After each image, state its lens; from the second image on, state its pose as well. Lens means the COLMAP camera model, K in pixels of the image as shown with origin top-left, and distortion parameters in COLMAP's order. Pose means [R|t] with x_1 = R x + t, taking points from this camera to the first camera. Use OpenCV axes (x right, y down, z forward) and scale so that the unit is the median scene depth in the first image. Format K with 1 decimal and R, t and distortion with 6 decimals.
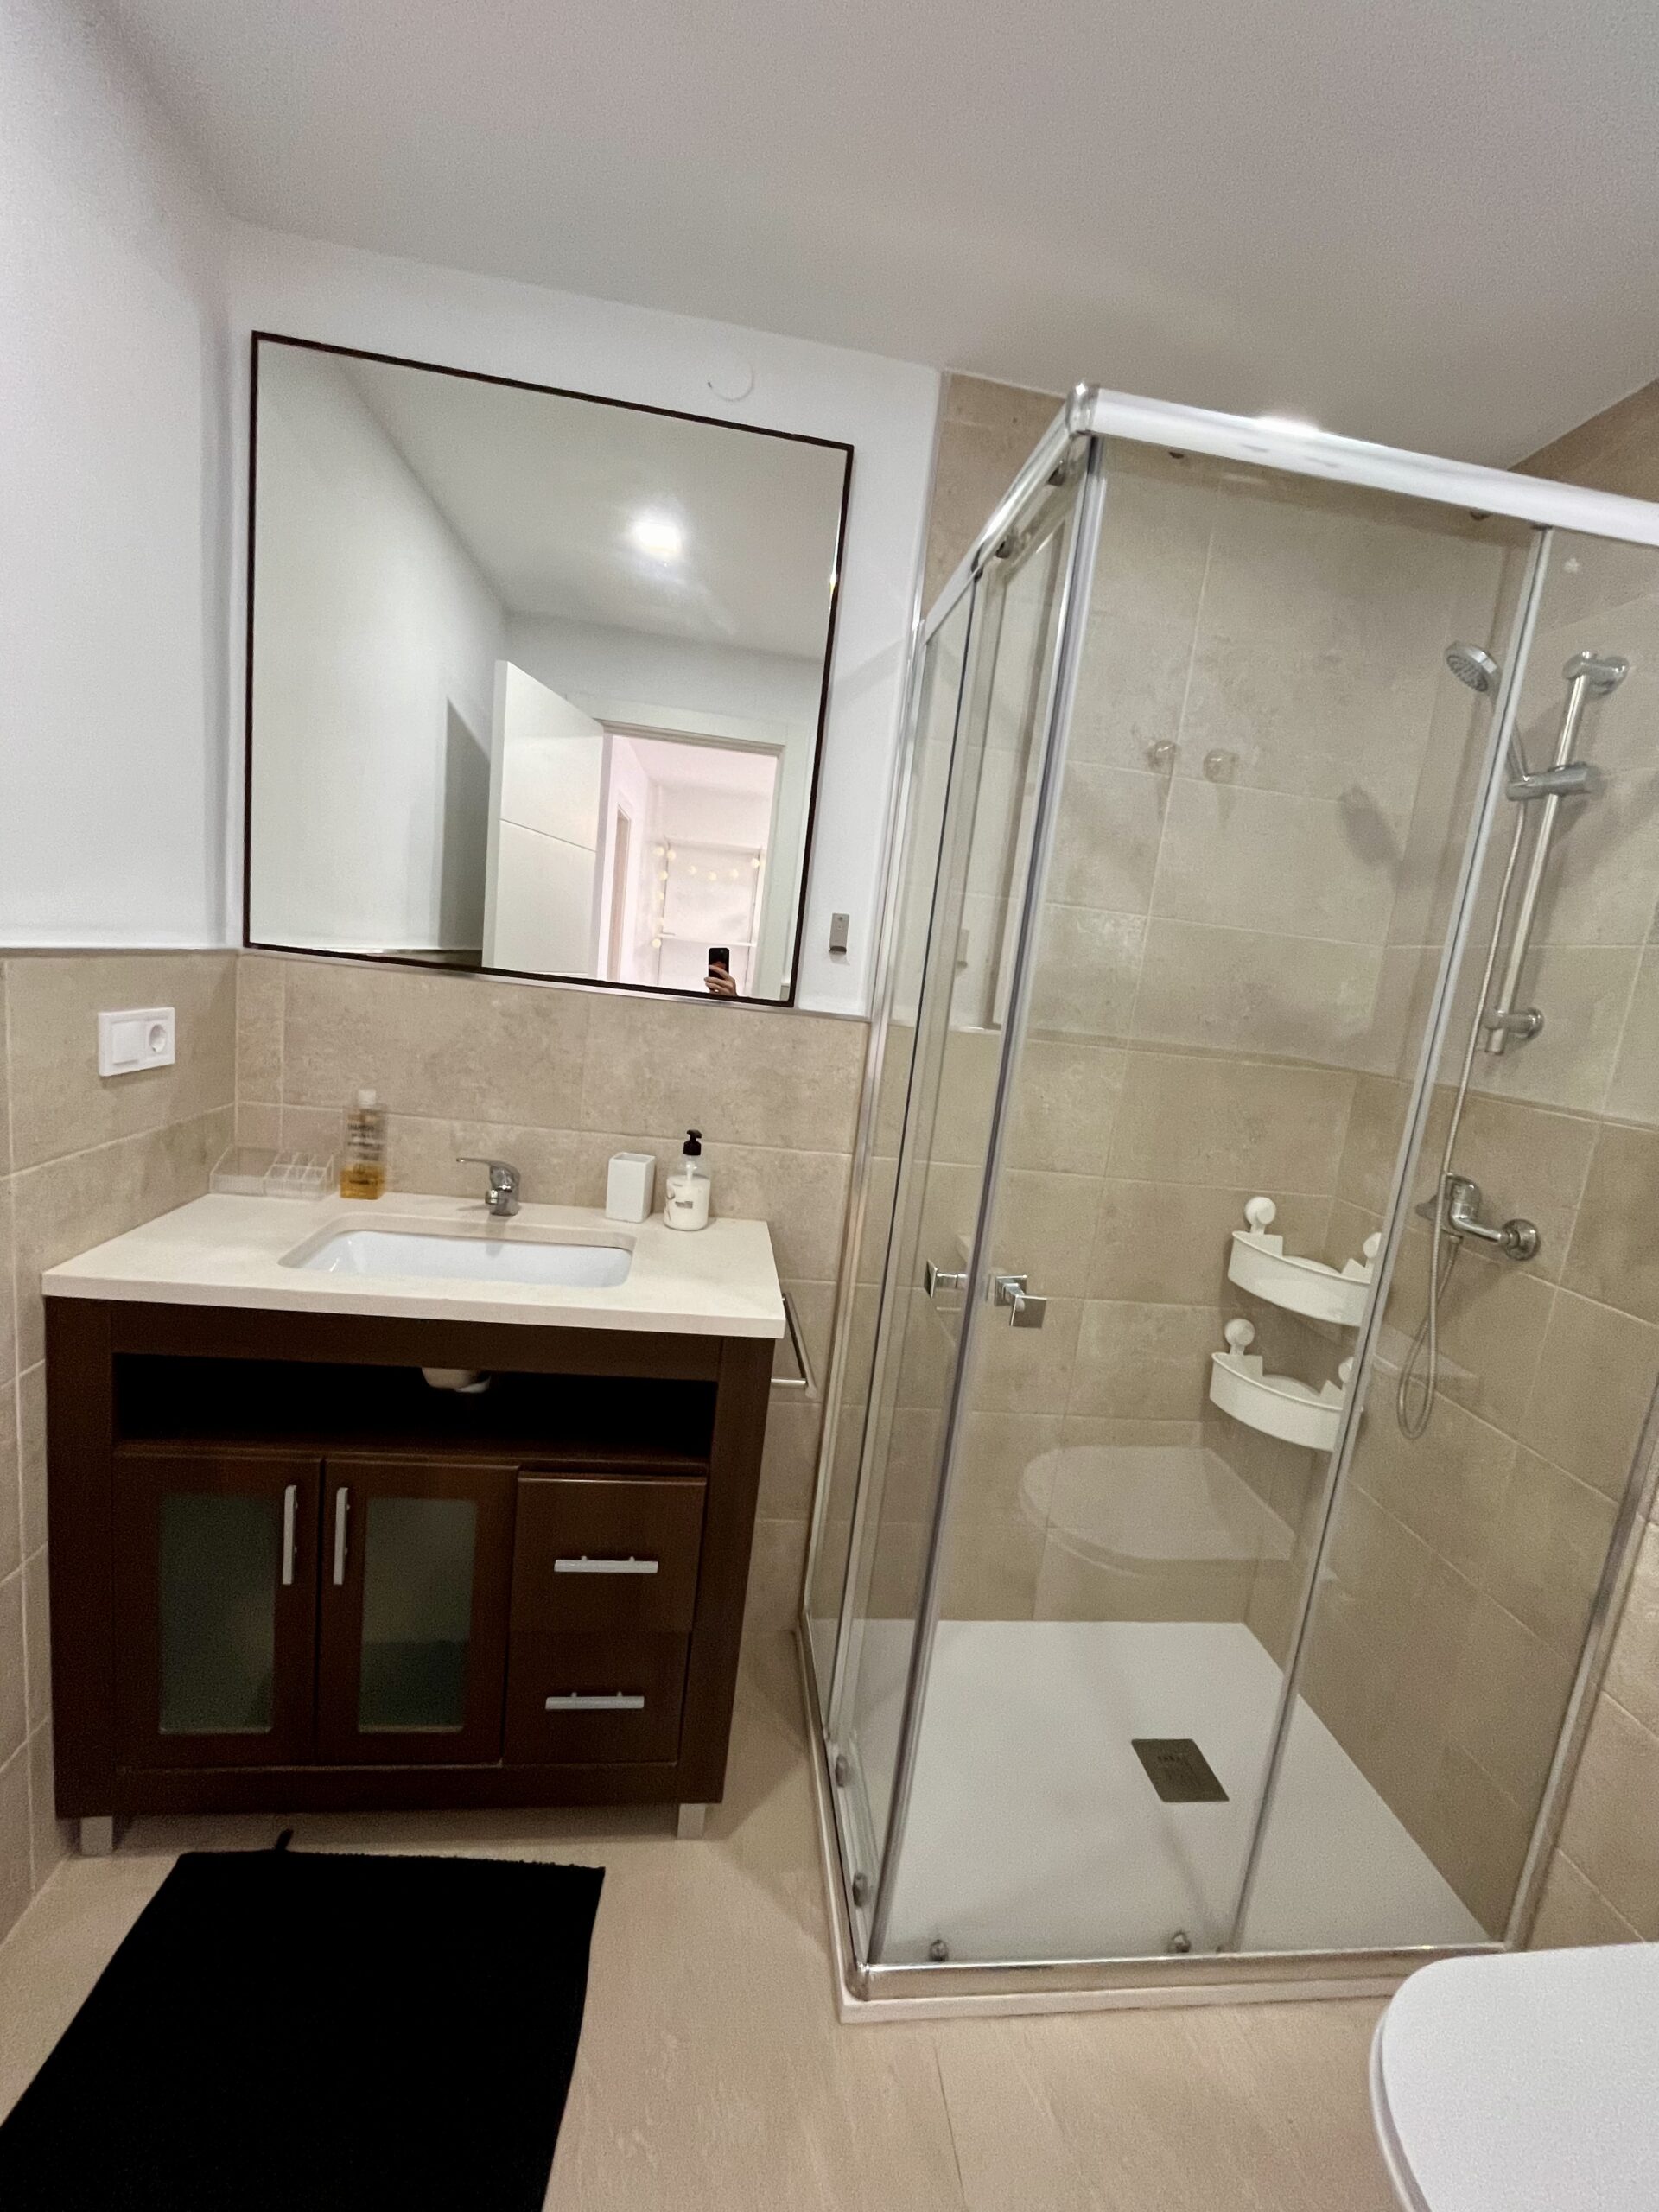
lens RADIAL K [[882.4, 0, 820.0], [0, 882.4, 1097.7], [0, 0, 1]] dist [-0.002151, -0.000147]
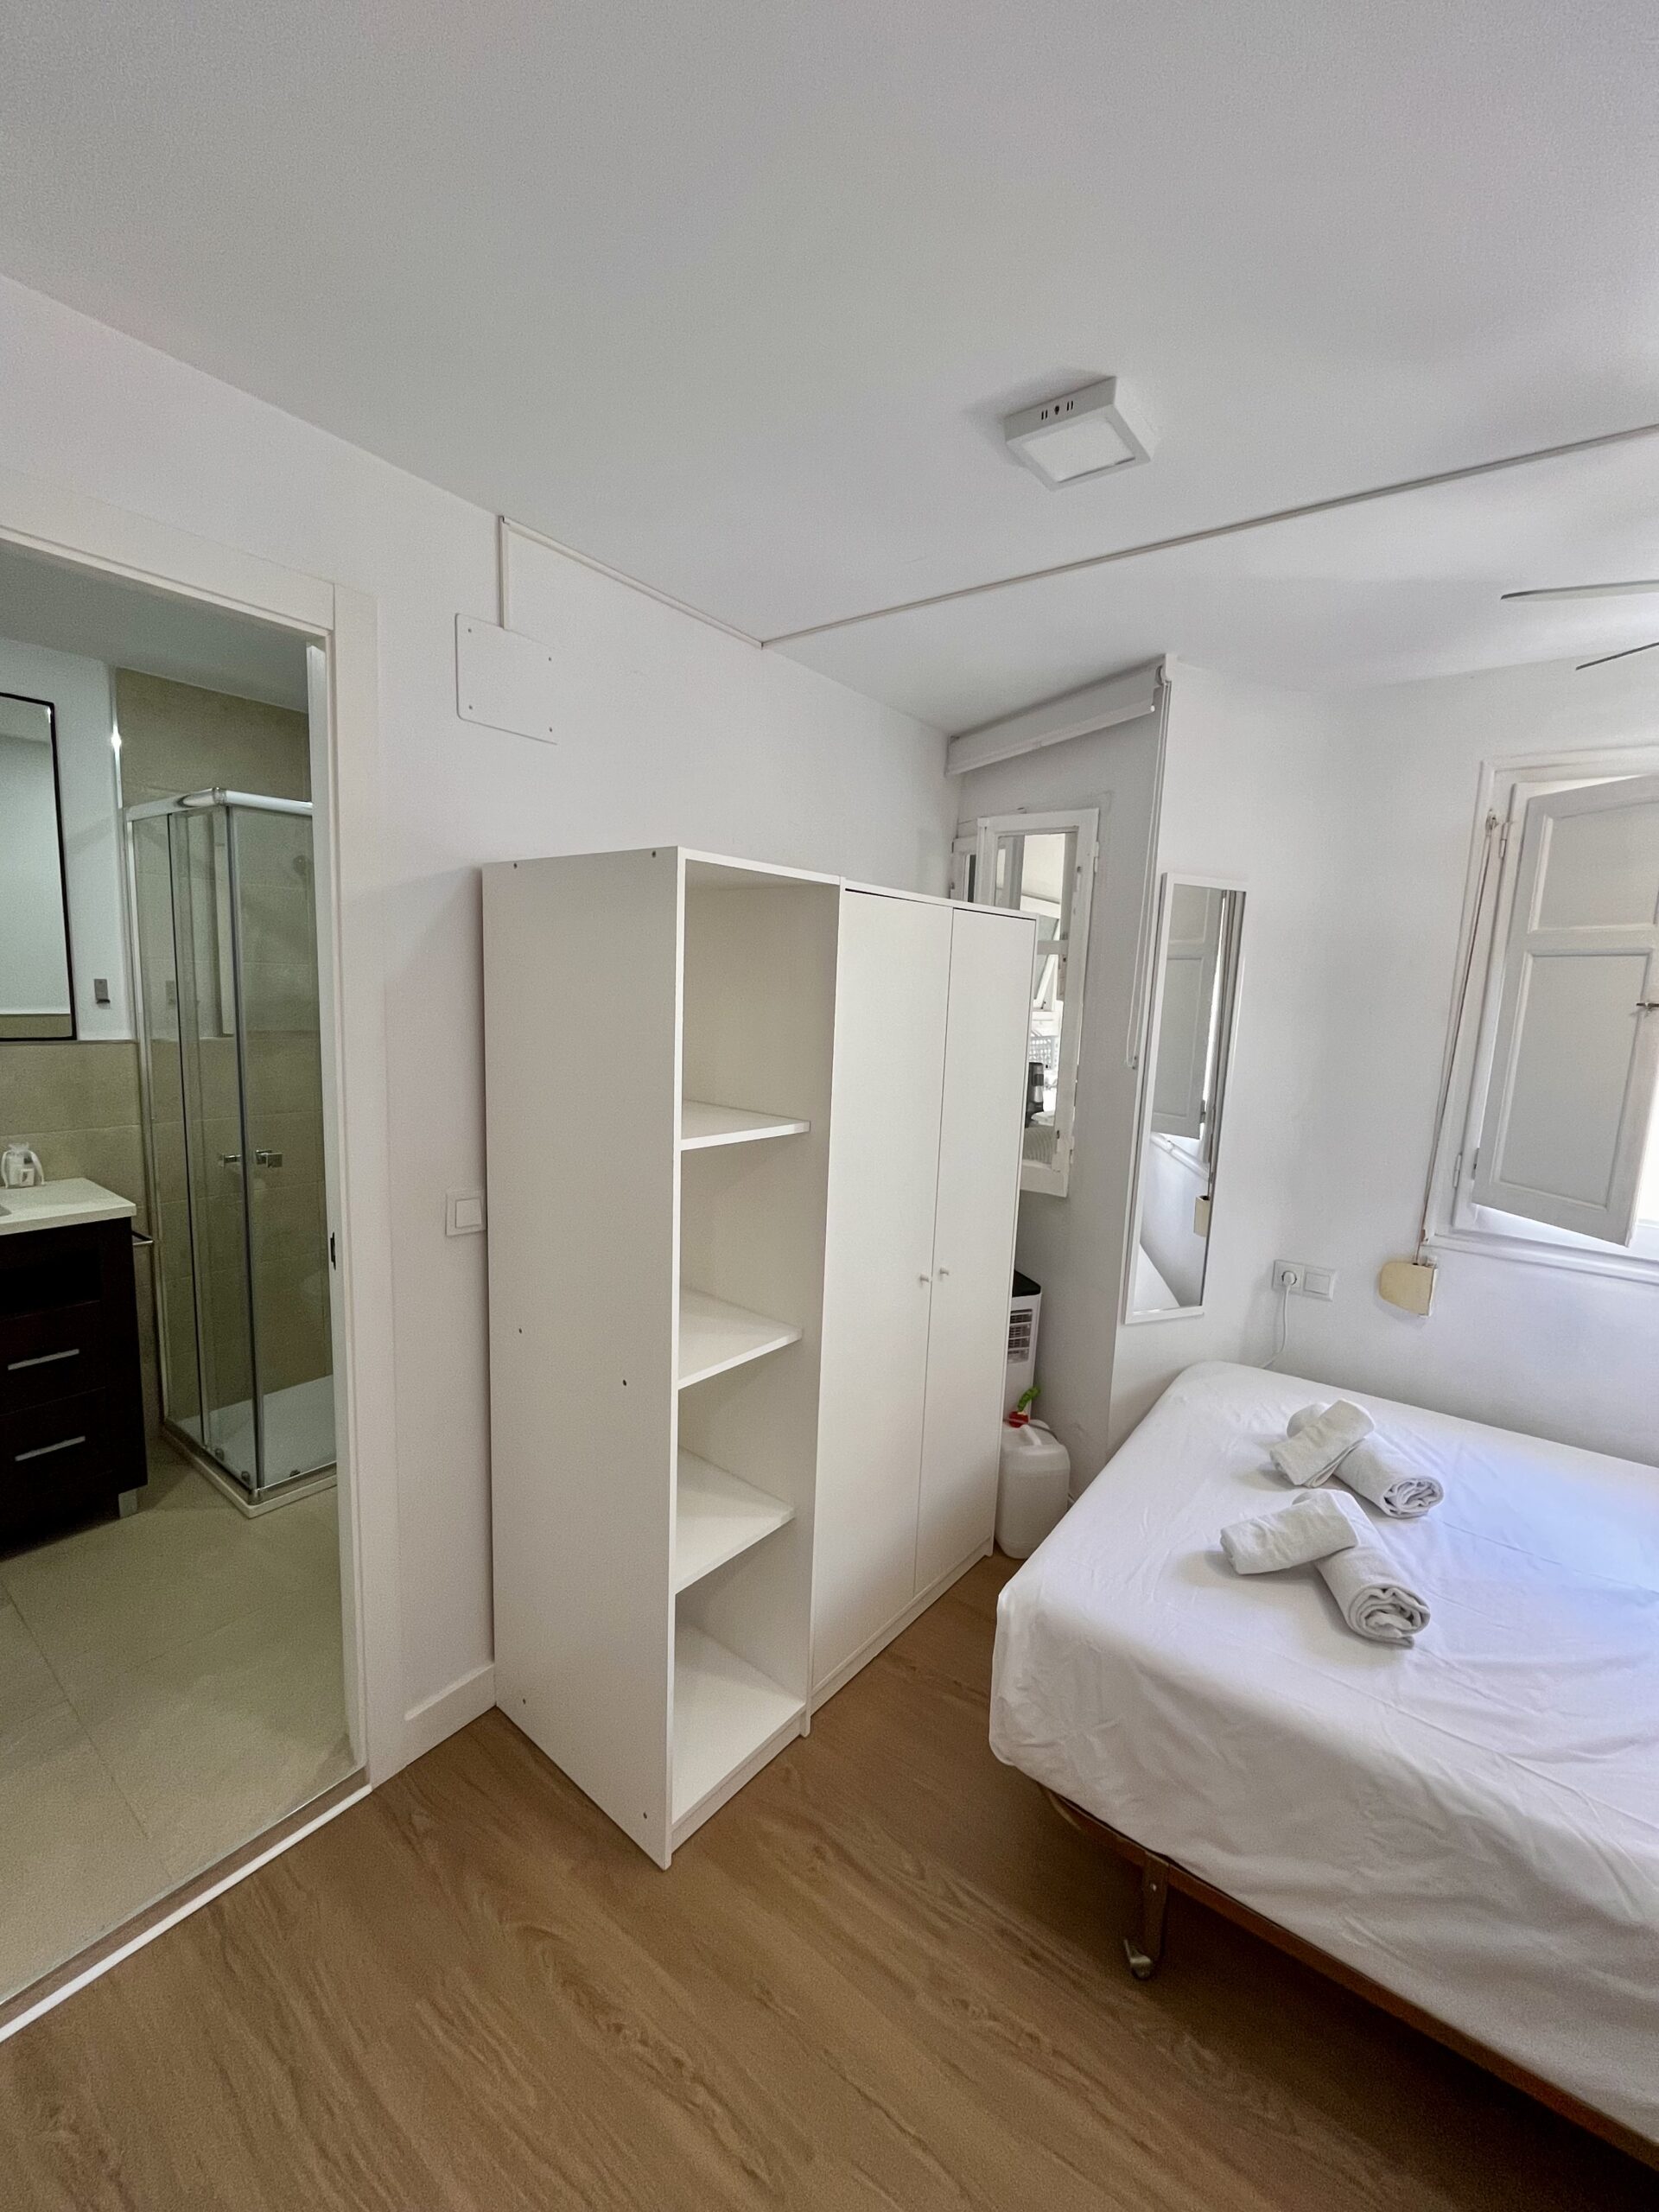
lens RADIAL K [[906.8, 0, 836.0], [0, 906.8, 1105.6], [0, 0, 1]] dist [-0.001145, 0.000765]
pose [[0.688817, -0.182169, 0.701673, -0.258239], [0.153575, 0.982612, 0.104345, 0.055171], [-0.708481, 0.035885, 0.704817, -1.136783]]
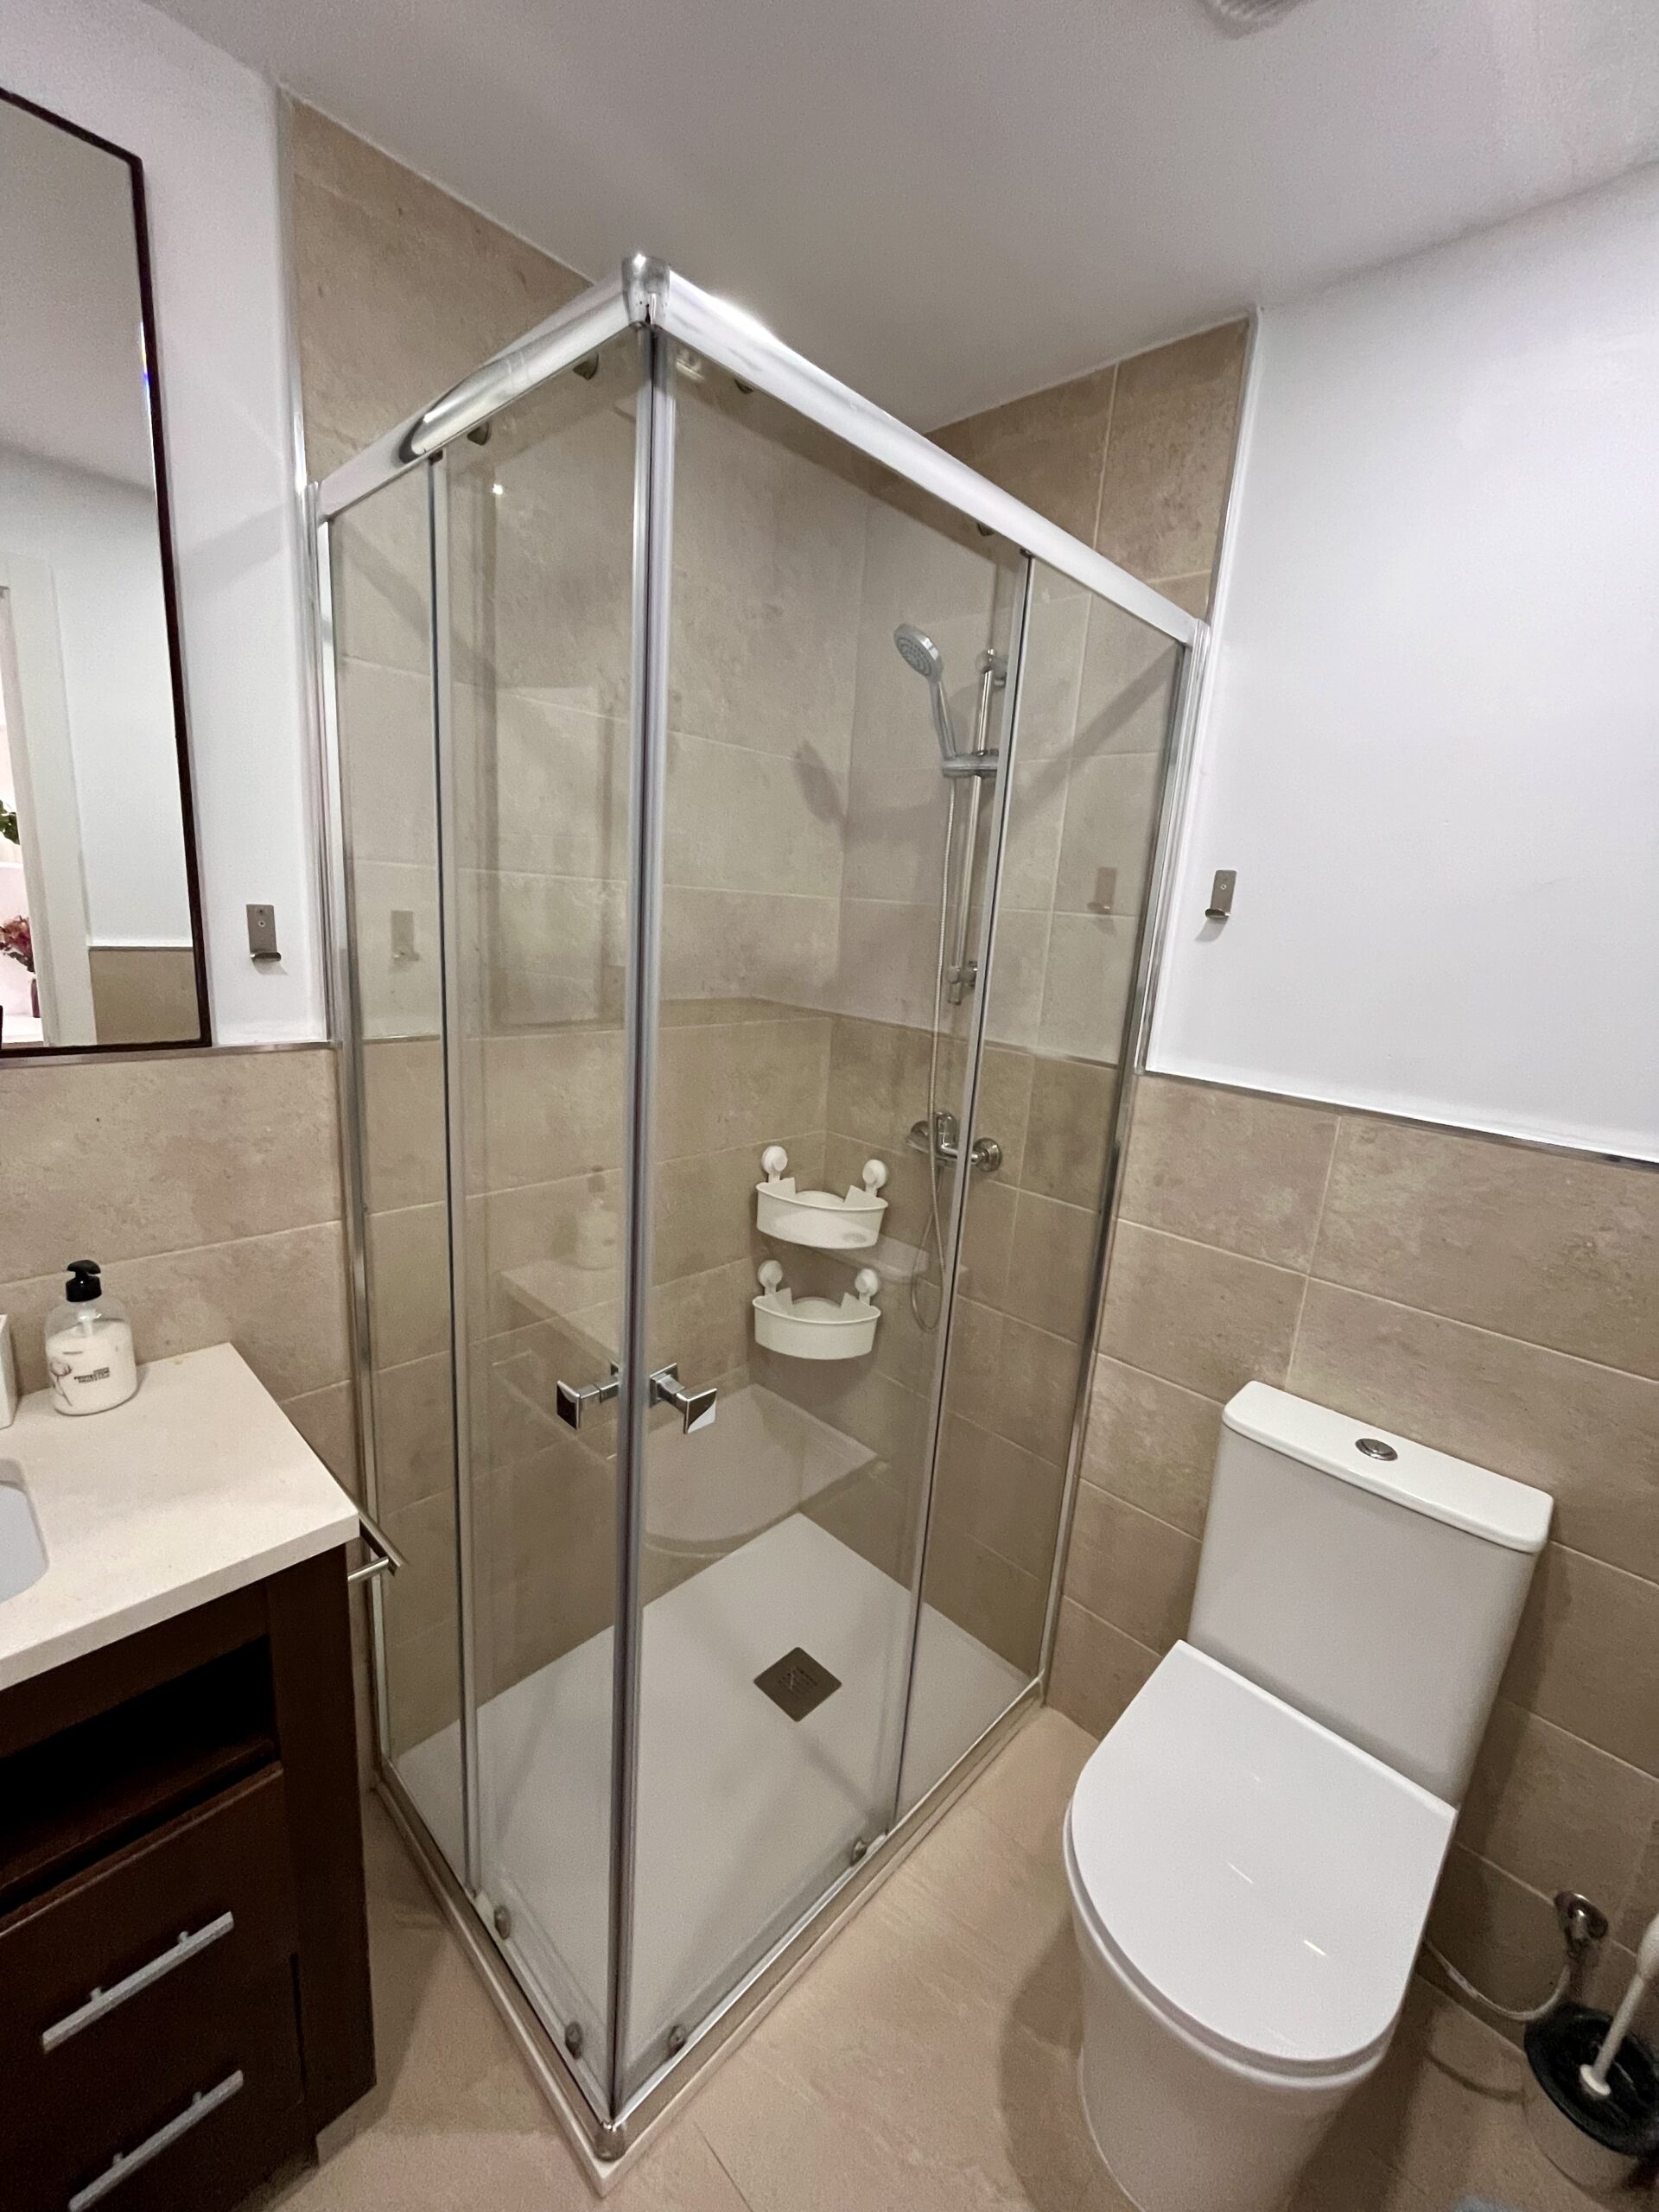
lens RADIAL K [[897.5, 0, 832.1], [0, 897.5, 1109.3], [0, 0, 1]] dist [-0.004114, -0.000103]
pose [[0.775446, -0.198522, 0.599393, -0.083674], [0.120599, 0.978378, 0.168023, -0.113511], [-0.619790, -0.058007, 0.782621, 0.145387]]
